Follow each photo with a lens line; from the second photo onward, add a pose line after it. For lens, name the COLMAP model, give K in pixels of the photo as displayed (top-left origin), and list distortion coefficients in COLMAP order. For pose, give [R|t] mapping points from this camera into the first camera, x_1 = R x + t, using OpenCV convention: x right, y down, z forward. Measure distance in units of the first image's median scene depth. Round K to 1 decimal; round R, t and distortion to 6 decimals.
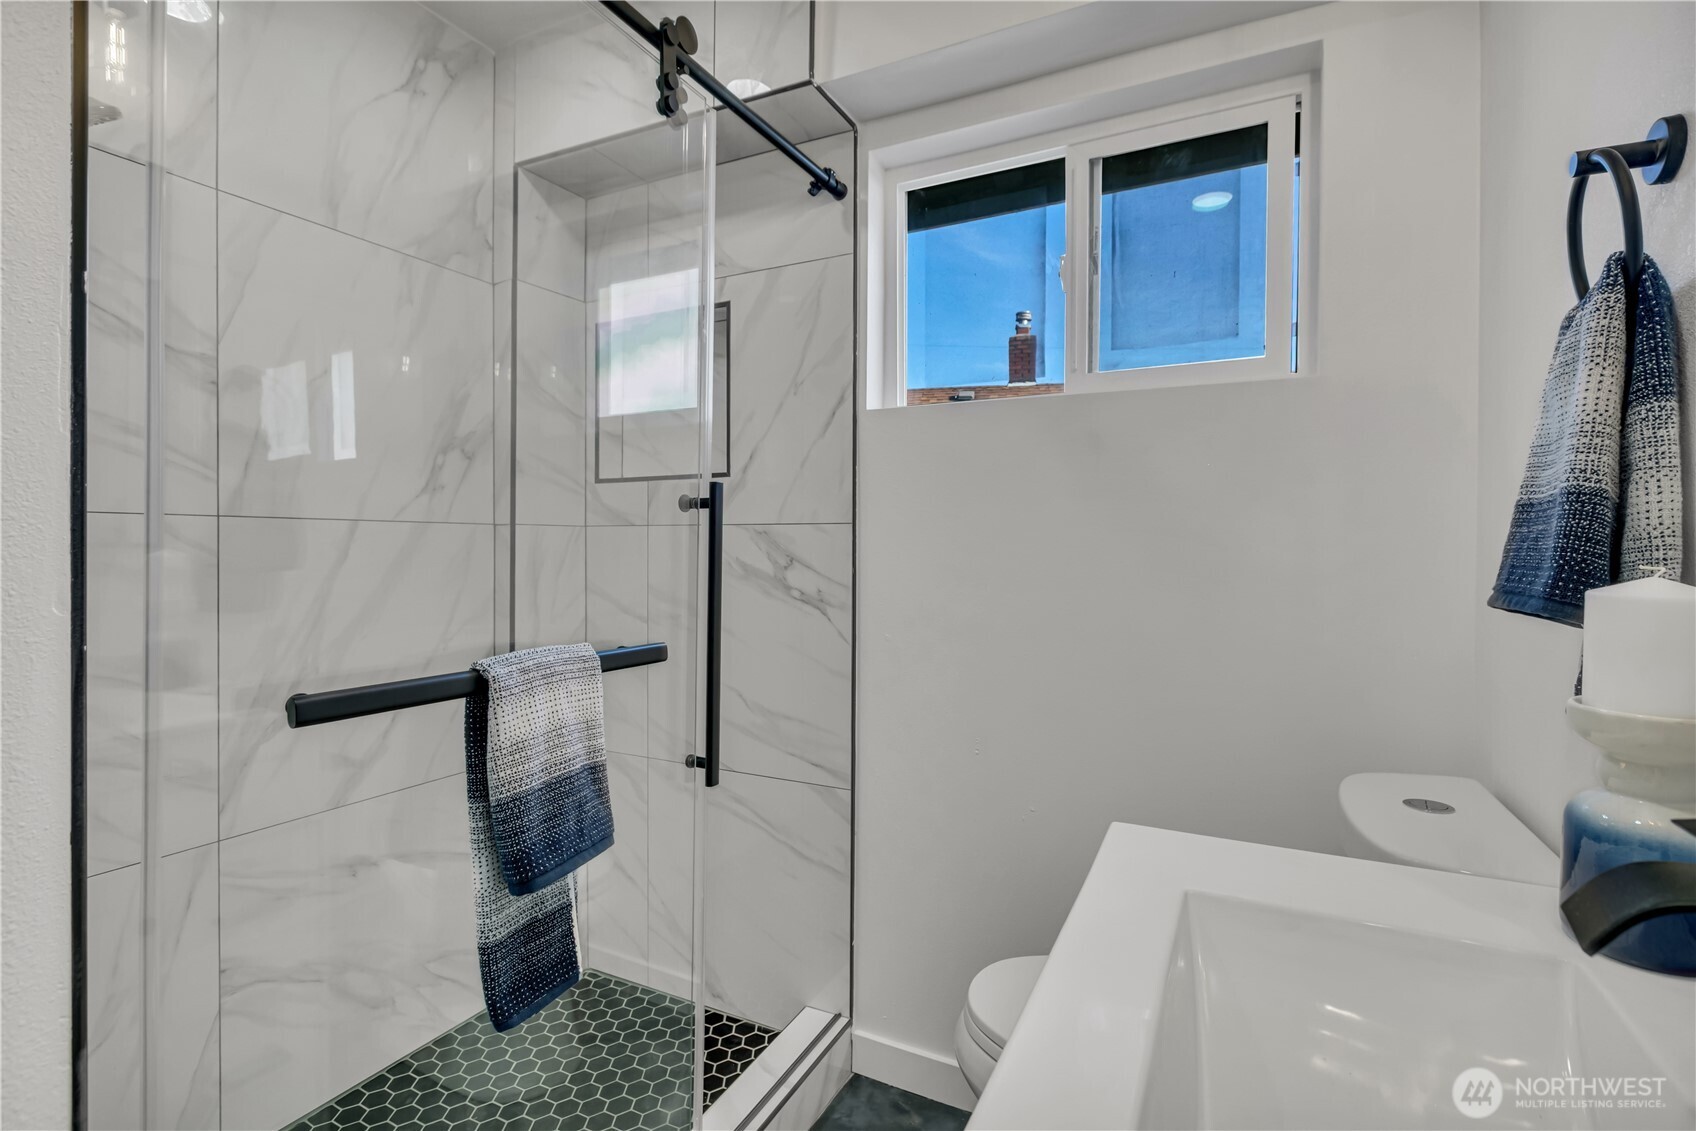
lens RADIAL K [[782.2, 0, 853.0], [0, 782.2, 560.3], [0, 0, 1]] dist [0.000847, -0.000007]
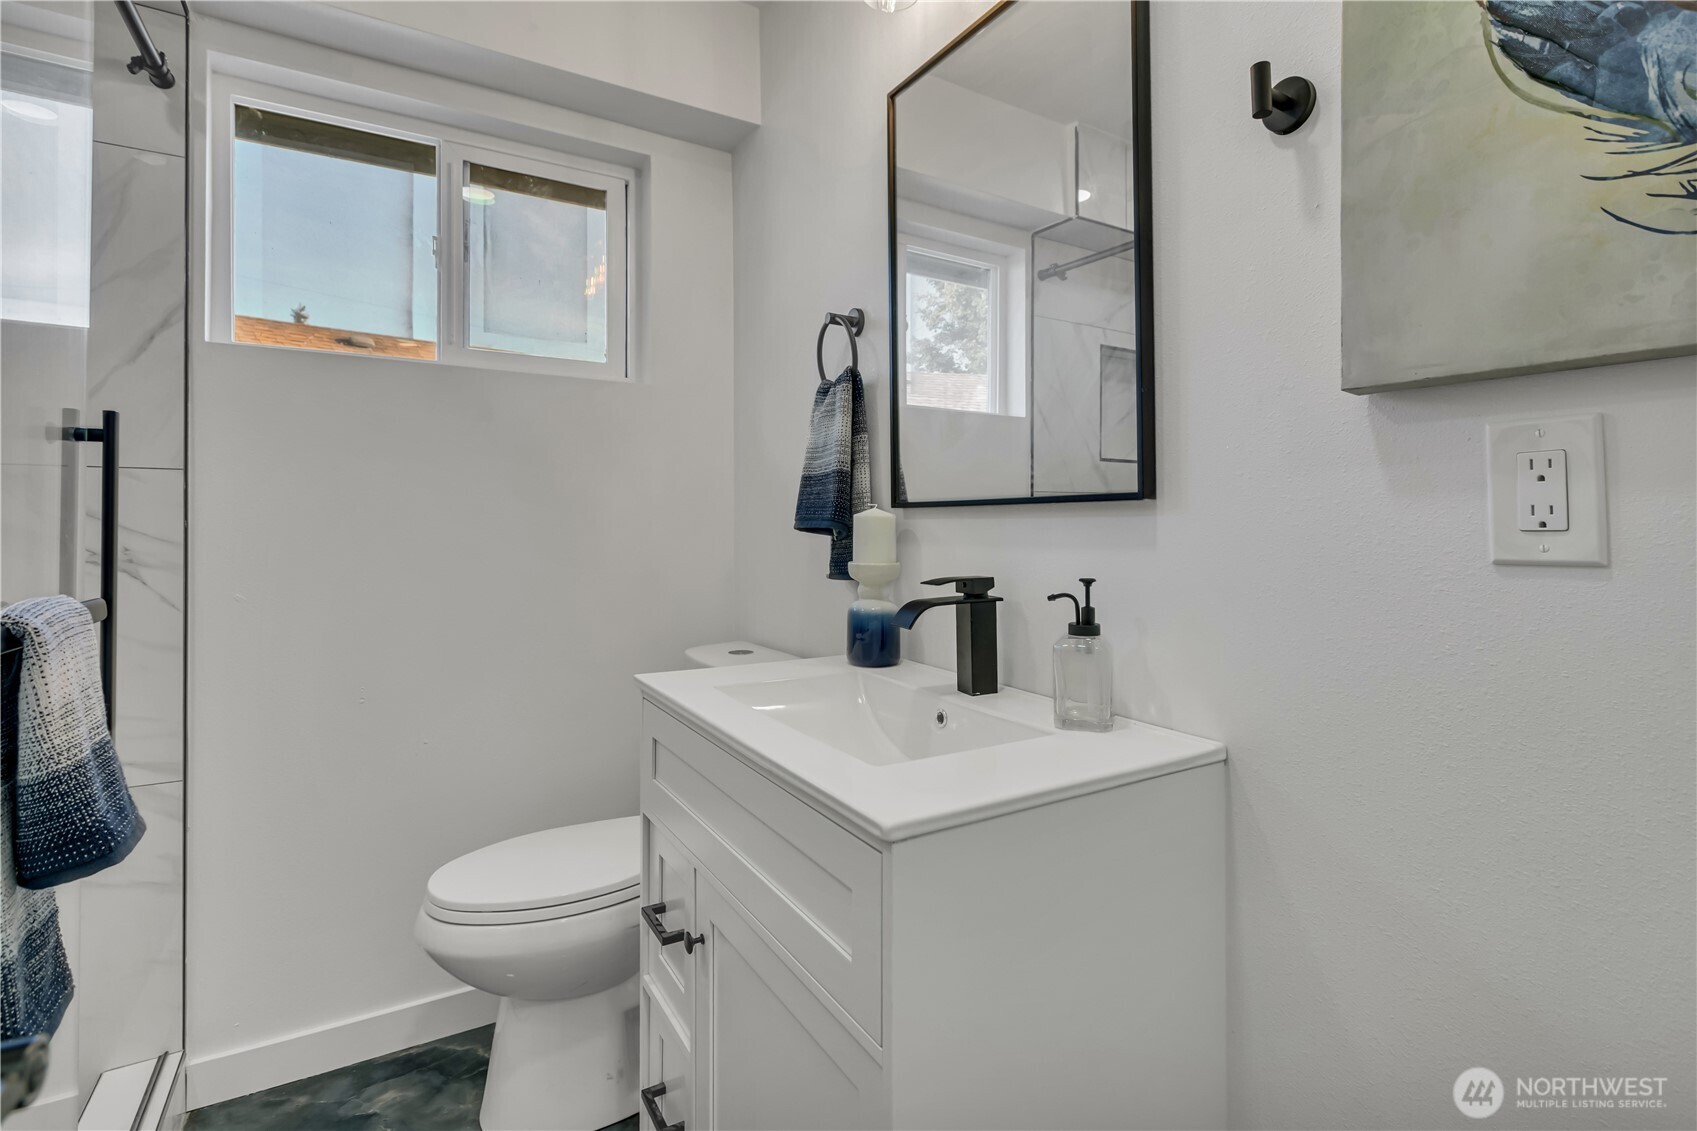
lens RADIAL K [[778.3, 0, 847.5], [0, 778.3, 509.1], [0, 0, 1]] dist [-0.000086, 0.000143]
pose [[0.564188, 0.010626, 0.825578, -0.354888], [0.010227, 0.999751, -0.019857, 0.025245], [-0.825583, 0.019646, 0.563938, -0.100163]]
